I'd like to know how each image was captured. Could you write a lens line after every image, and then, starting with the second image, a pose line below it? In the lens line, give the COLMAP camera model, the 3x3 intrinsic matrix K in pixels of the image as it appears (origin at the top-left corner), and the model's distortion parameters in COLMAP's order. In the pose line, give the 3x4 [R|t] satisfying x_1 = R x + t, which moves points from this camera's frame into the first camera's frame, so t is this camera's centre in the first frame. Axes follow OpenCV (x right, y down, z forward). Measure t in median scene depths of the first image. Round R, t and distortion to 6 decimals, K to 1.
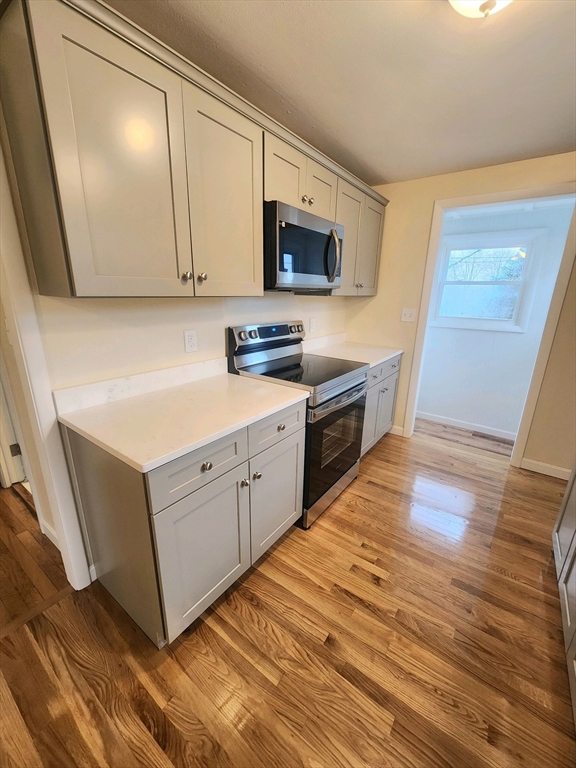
lens RADIAL K [[314.7, 0, 288.9], [0, 314.7, 384.5], [0, 0, 1]] dist [0.002337, 0.000000]
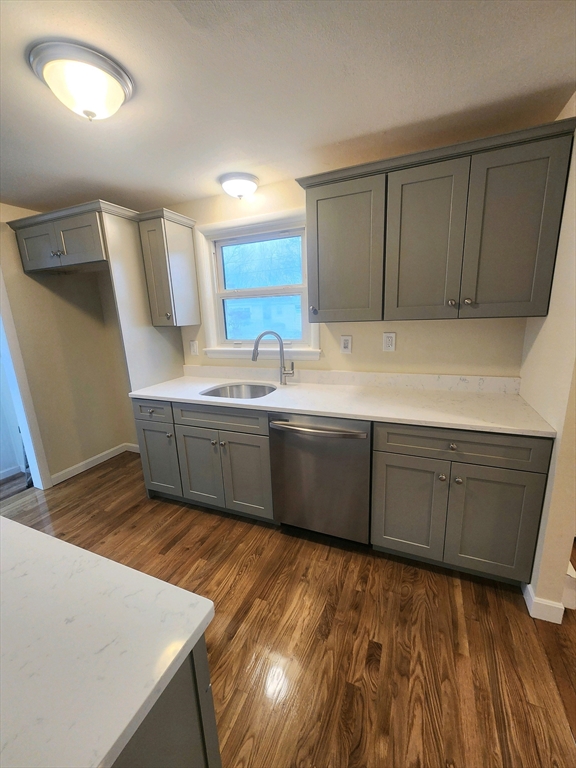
lens RADIAL K [[314.7, 0, 289.2], [0, 314.7, 385.6], [0, 0, 1]] dist [0.002337, 0.000000]
pose [[-0.219830, -0.231604, 0.947647, -0.699922], [0.312320, 0.903571, 0.293283, -0.198243], [-0.924192, 0.360442, -0.126298, 0.539603]]
